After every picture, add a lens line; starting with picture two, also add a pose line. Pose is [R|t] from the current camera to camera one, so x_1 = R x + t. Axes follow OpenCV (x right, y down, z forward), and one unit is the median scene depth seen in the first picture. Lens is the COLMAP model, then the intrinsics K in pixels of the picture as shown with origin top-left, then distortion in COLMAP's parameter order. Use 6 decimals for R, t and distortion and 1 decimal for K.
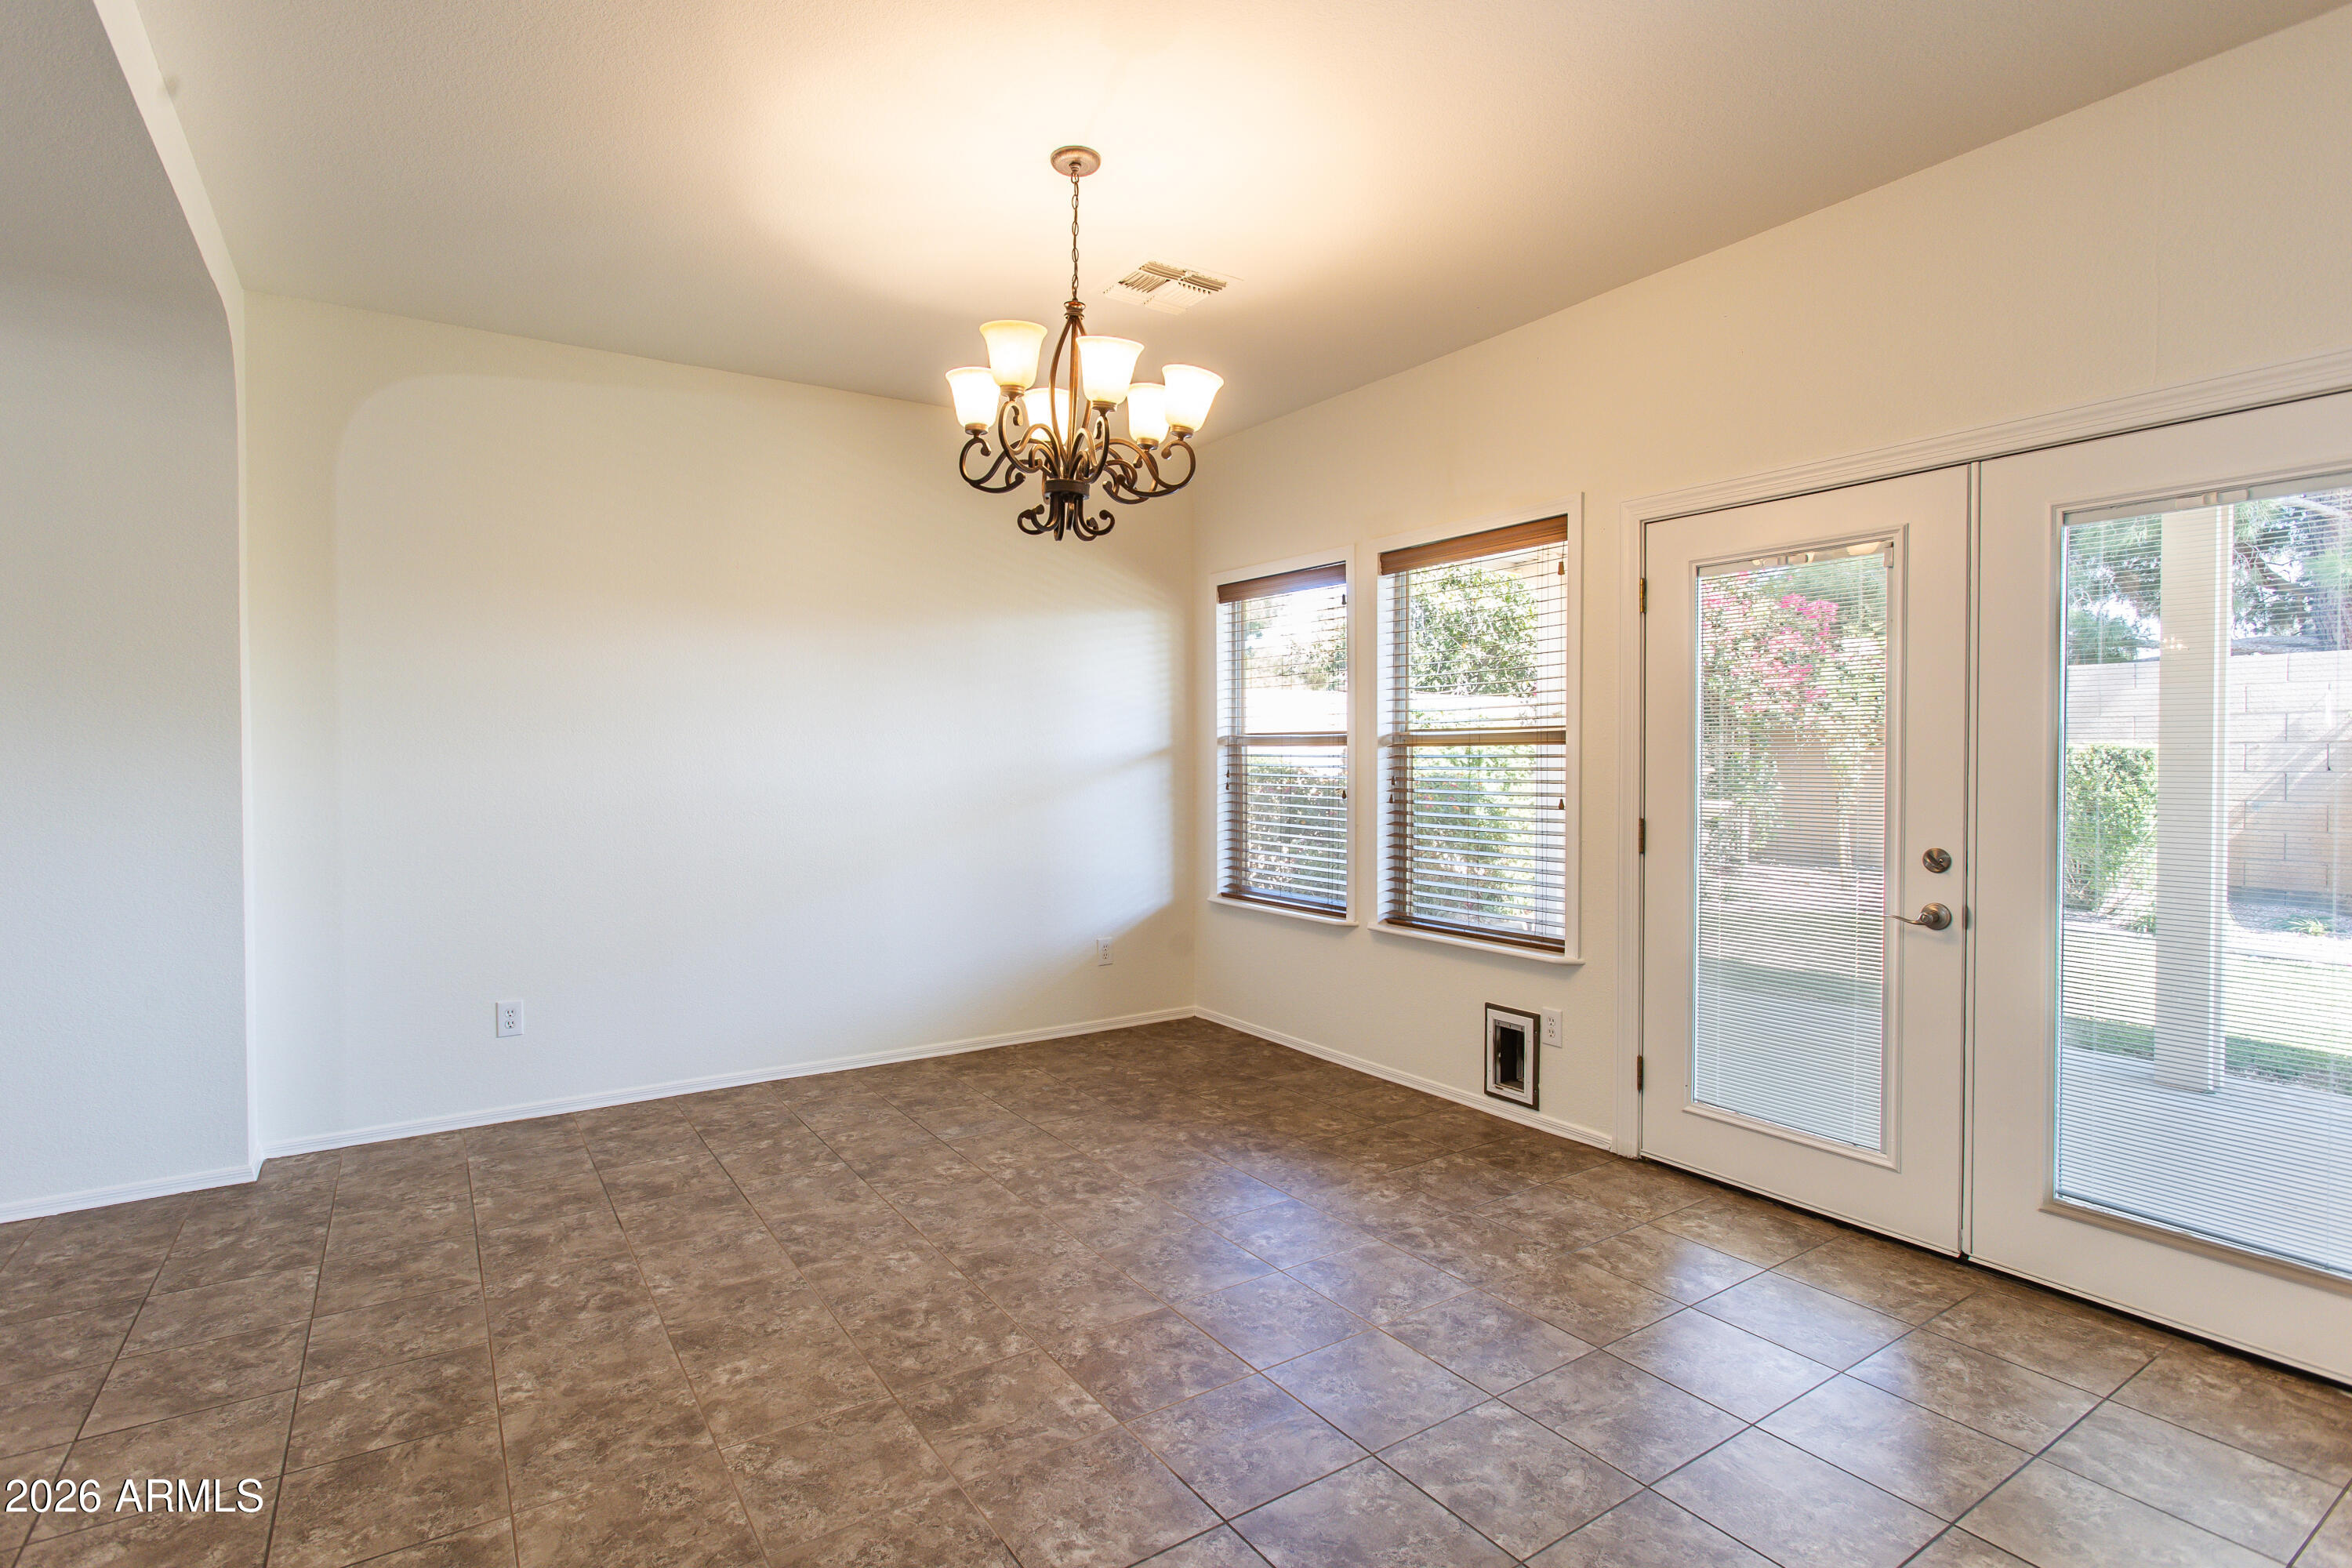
lens RADIAL K [[1144.8, 0, 1129.4], [0, 1144.8, 782.9], [0, 0, 1]] dist [-0.001333, -0.000178]
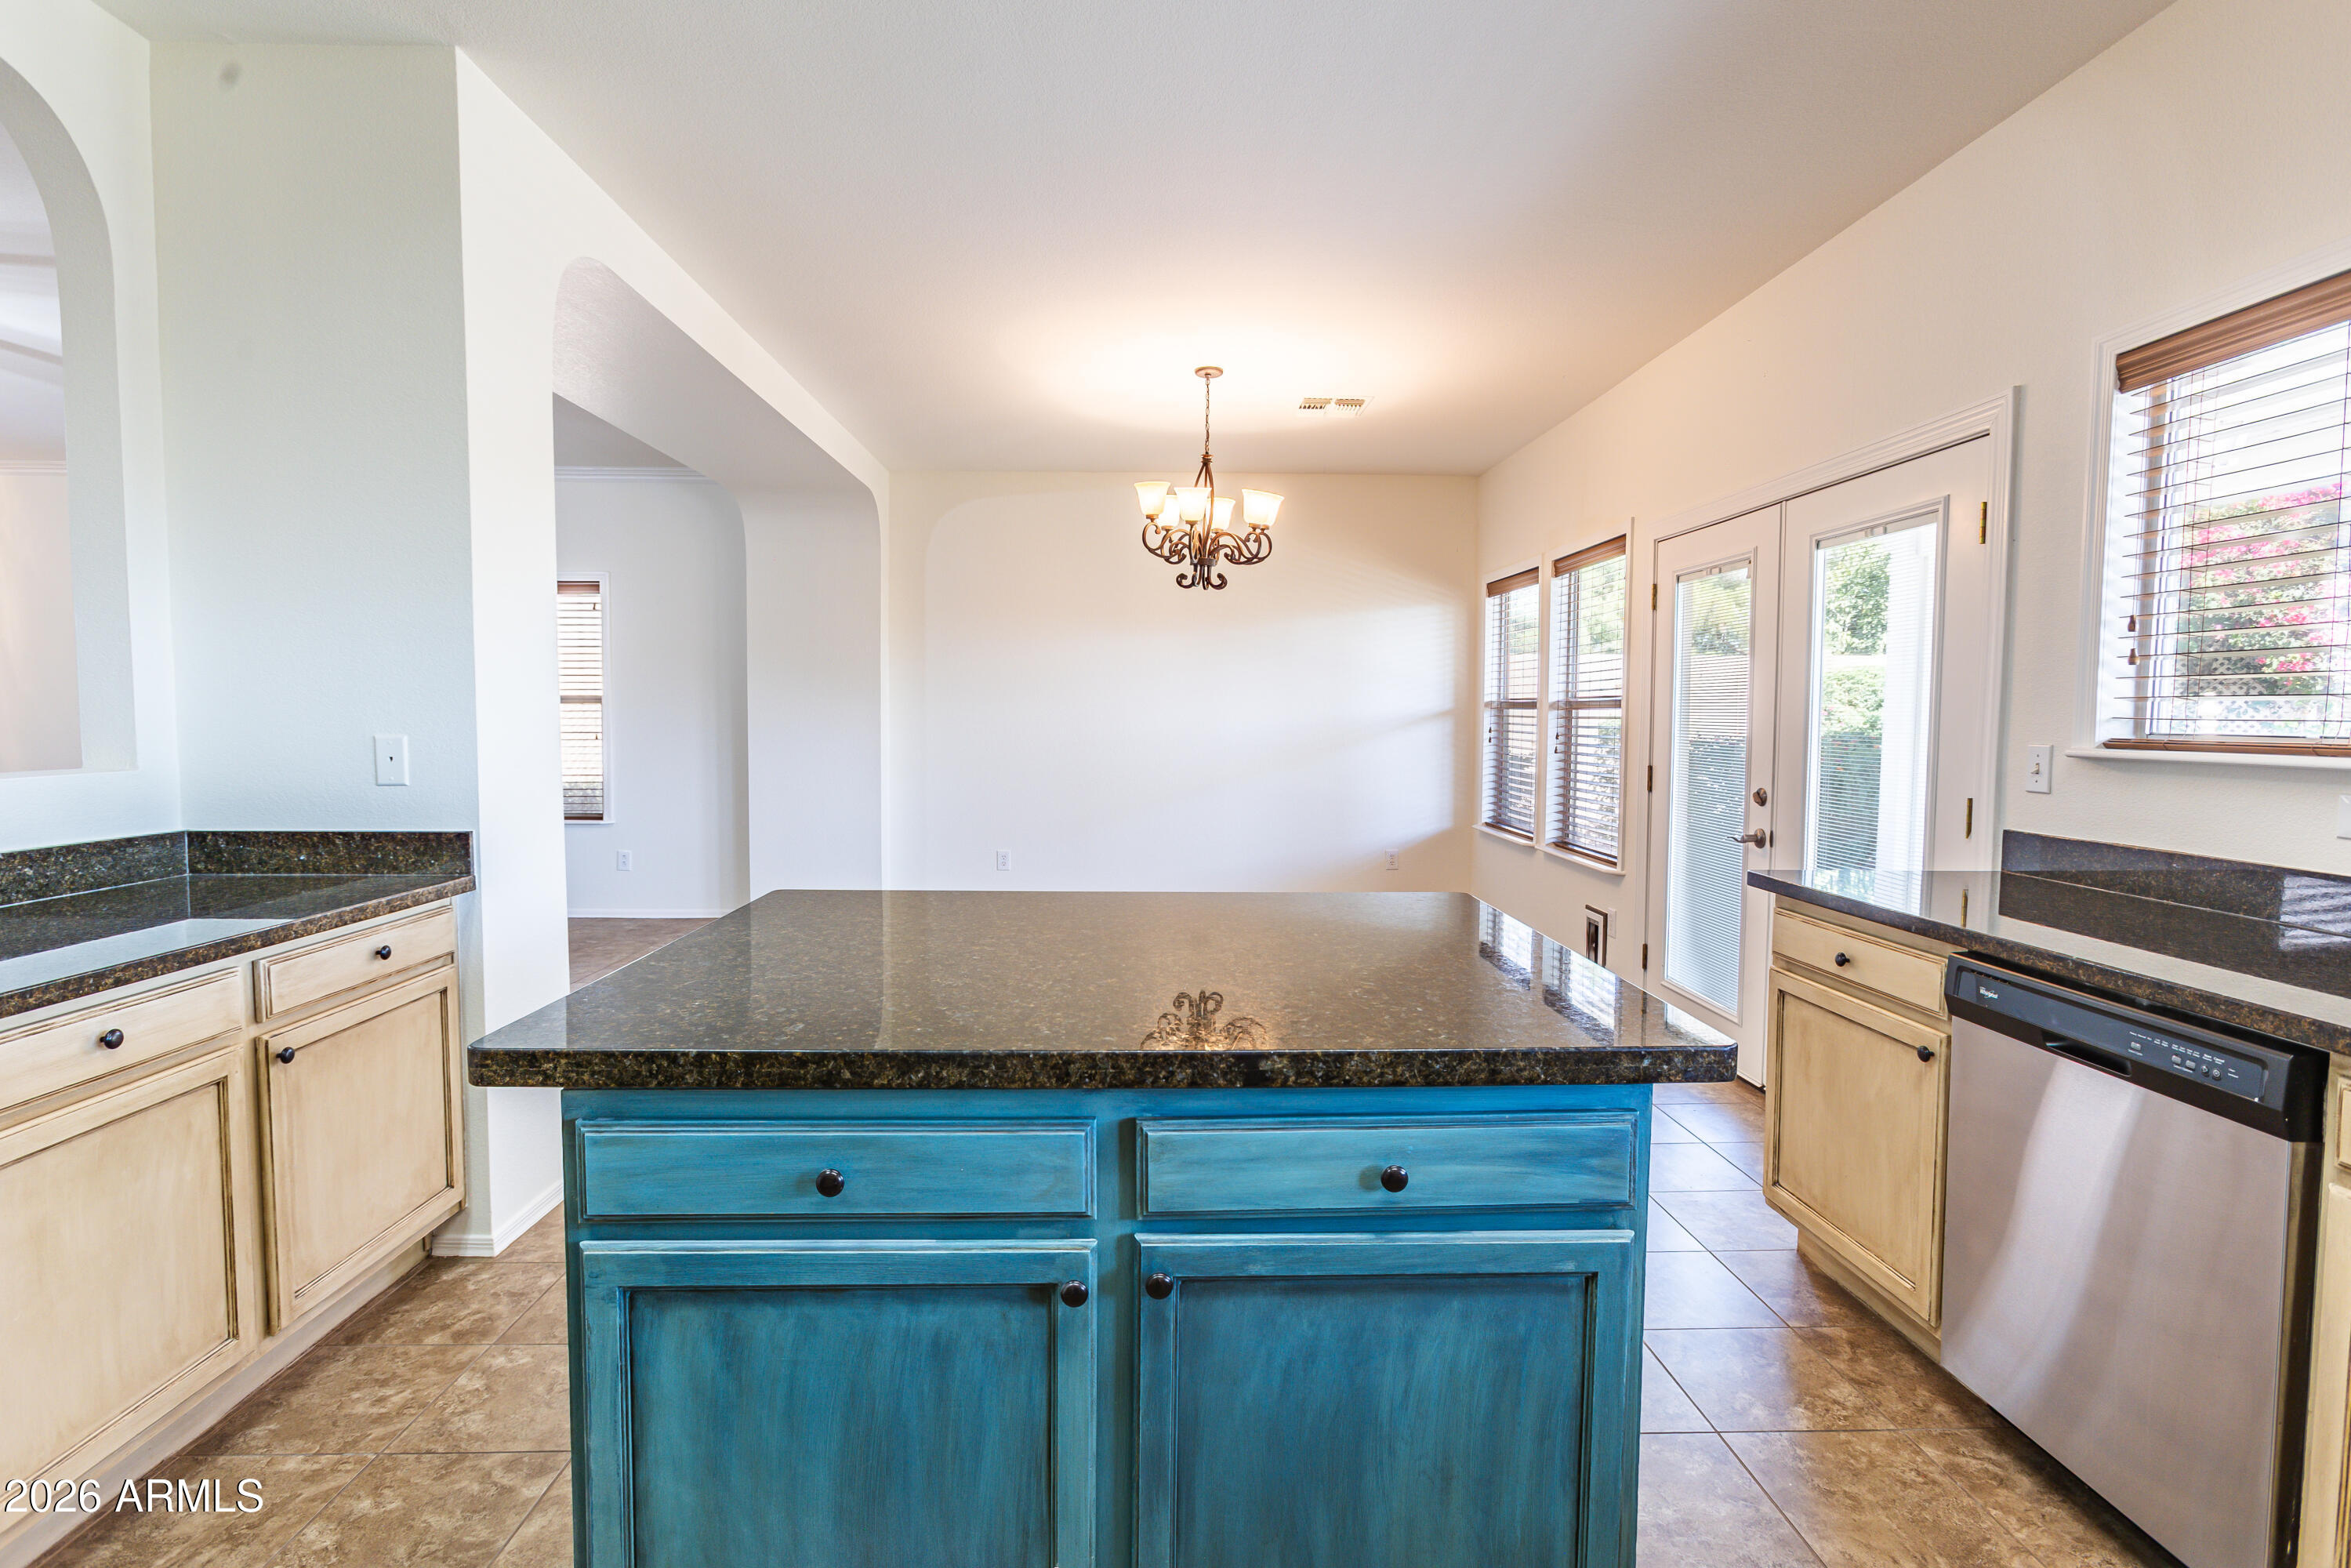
lens RADIAL K [[1121.9, 0, 1162.8], [0, 1121.9, 775.5], [0, 0, 1]] dist [-0.026691, 0.021860]
pose [[0.854160, 0.034901, -0.518837, 0.577999], [-0.019128, 0.999179, 0.035722, 0.006887], [0.519658, -0.020588, 0.854126, -0.362732]]
